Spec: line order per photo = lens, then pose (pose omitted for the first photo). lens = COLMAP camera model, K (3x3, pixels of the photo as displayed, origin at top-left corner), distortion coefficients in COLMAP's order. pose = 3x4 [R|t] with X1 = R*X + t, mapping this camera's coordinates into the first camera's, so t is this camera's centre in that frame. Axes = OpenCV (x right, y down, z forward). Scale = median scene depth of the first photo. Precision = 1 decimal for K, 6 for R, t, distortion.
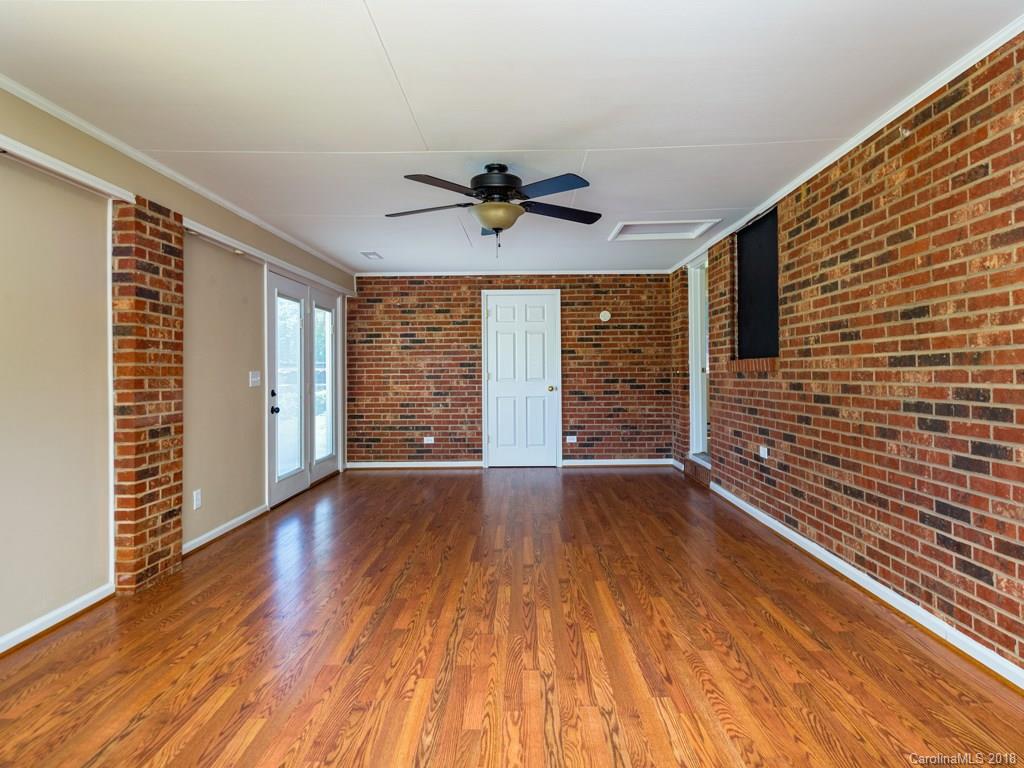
lens RADIAL K [[584.7, 0, 512.0], [0, 584.7, 384.0], [0, 0, 1]] dist [-0.000330, -0.000719]
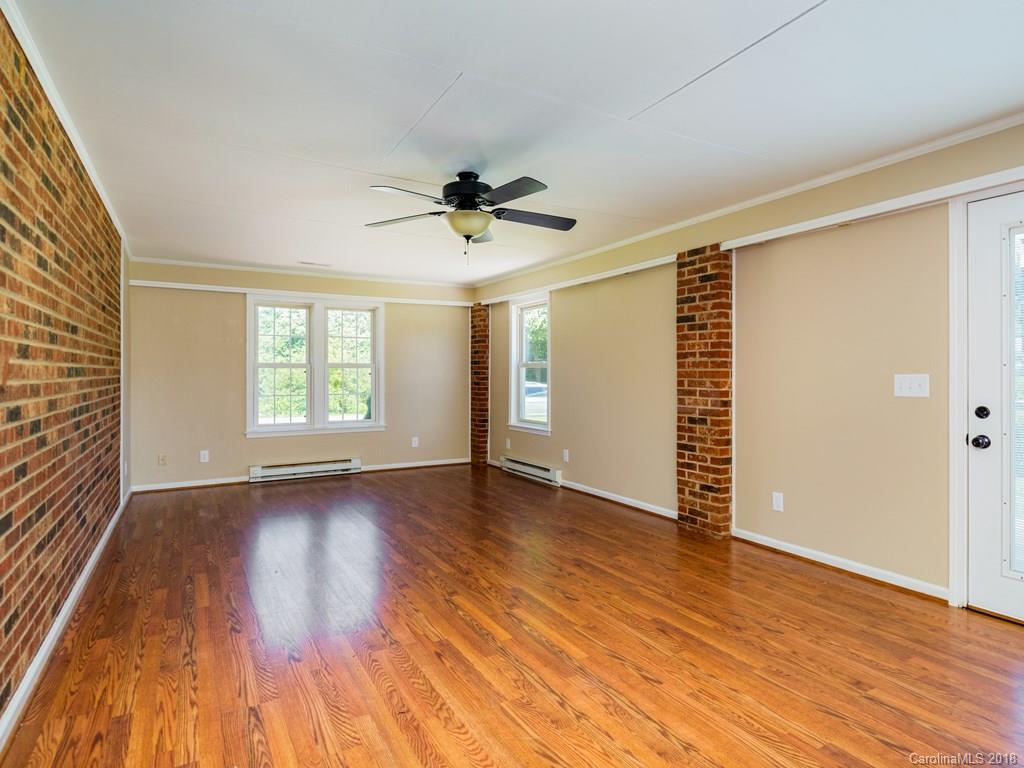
lens RADIAL K [[584.7, 0, 512.0], [0, 584.7, 384.0], [0, 0, 1]] dist [-0.000330, -0.000719]
pose [[-0.866842, 0.017257, -0.498285, 0.419301], [-0.001889, 0.999280, 0.037893, -0.049735], [0.498580, 0.033788, -0.866185, 1.936562]]
